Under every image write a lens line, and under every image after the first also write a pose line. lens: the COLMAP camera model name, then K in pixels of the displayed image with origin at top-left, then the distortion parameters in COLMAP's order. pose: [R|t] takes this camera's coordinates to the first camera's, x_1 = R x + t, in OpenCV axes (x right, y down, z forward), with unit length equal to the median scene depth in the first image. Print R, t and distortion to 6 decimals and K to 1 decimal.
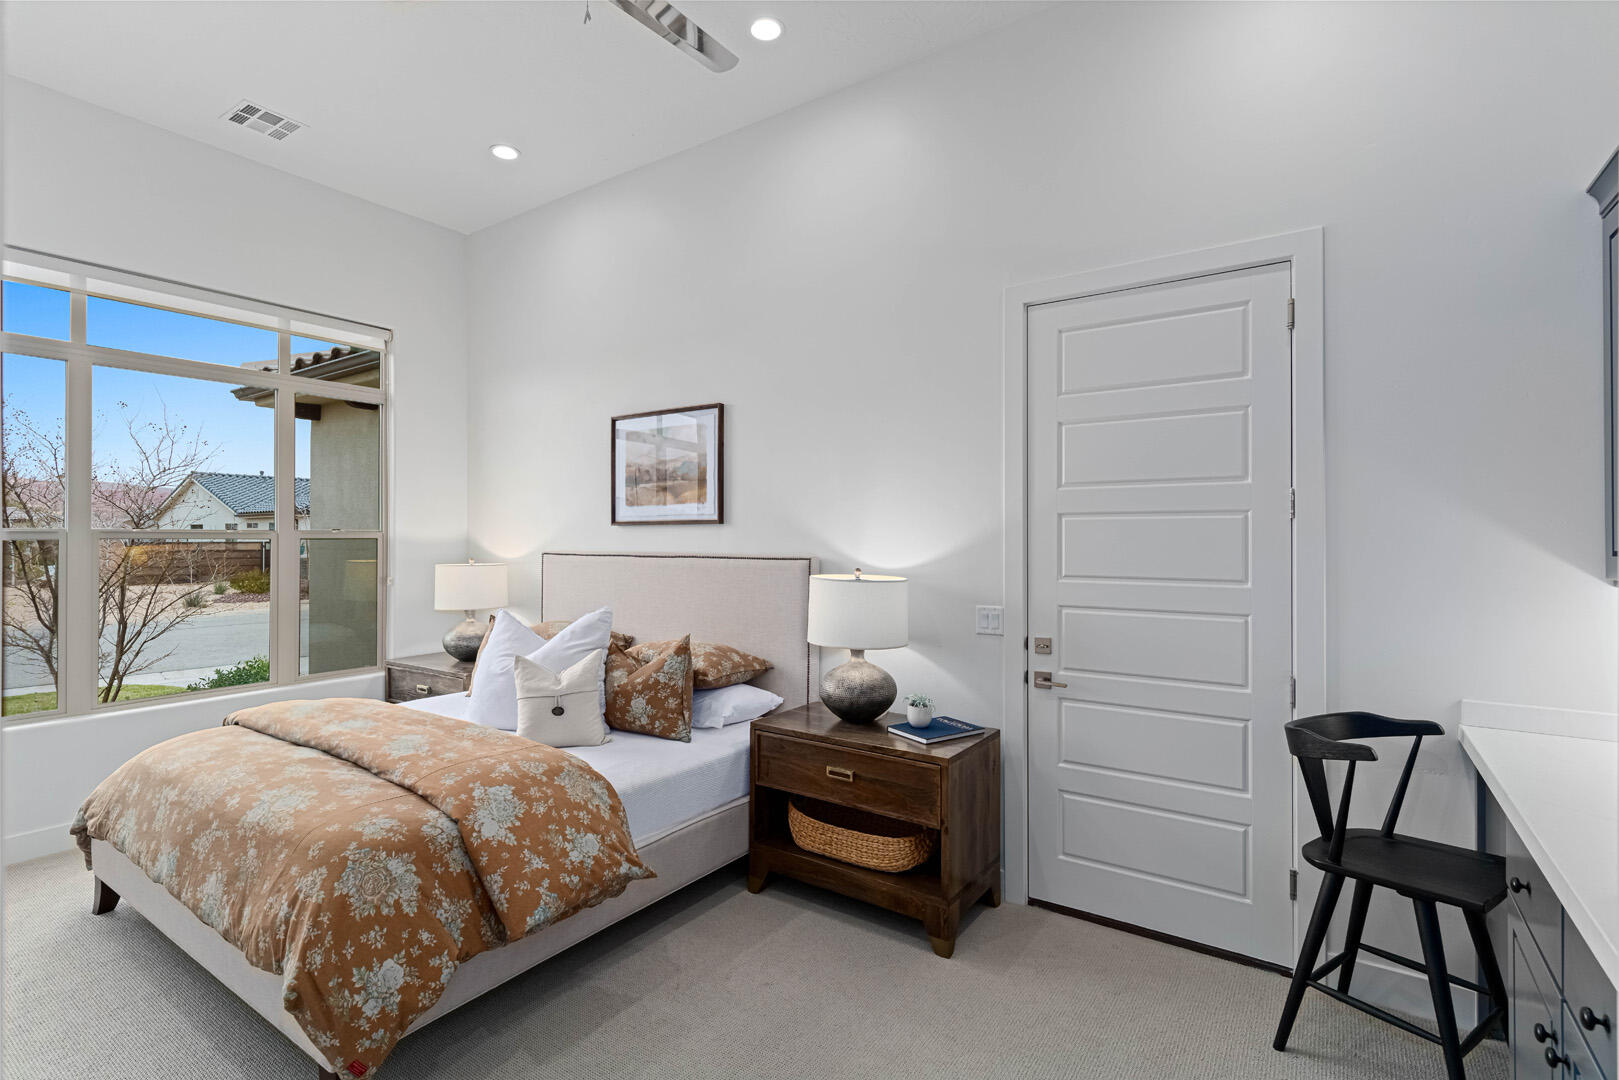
lens RADIAL K [[767.1, 0, 800.5], [0, 767.1, 532.8], [0, 0, 1]] dist [0.002480, 0.000602]
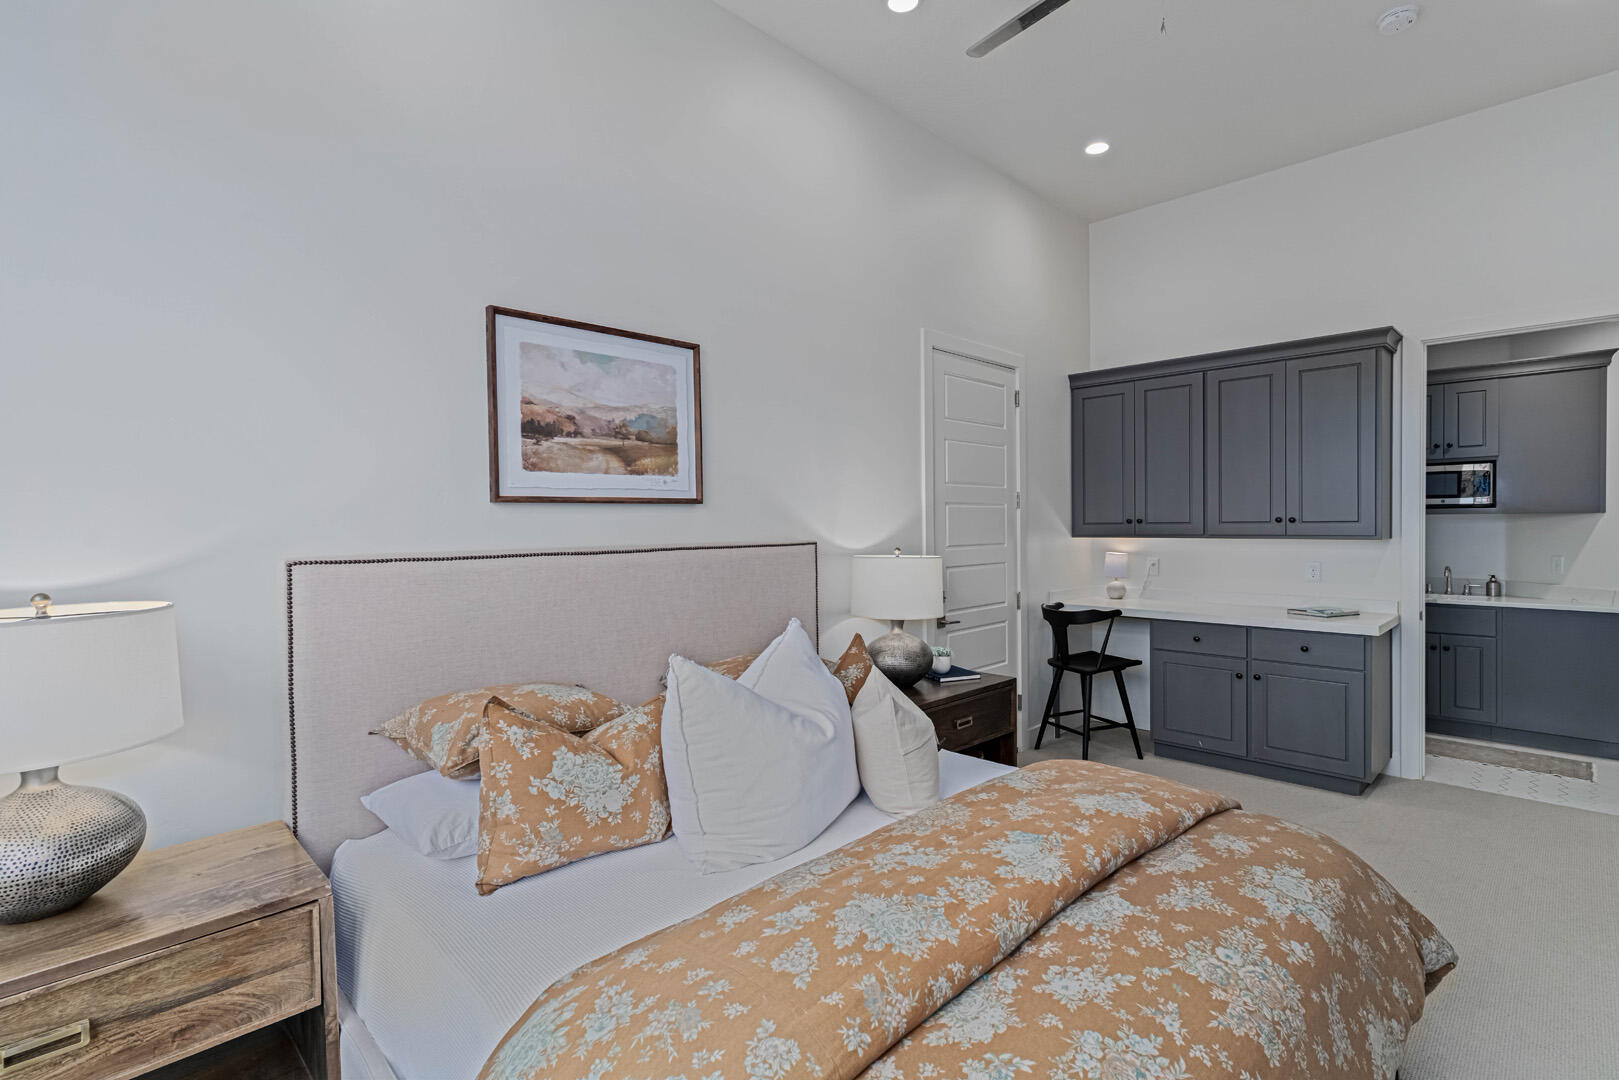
lens RADIAL K [[767.1, 0, 800.5], [0, 767.1, 532.8], [0, 0, 1]] dist [0.002480, 0.000602]
pose [[0.195547, -0.010196, 0.980641, -0.785660], [0.016159, 0.999844, 0.007174, 0.011417], [-0.980561, 0.014444, 0.195681, 0.711185]]
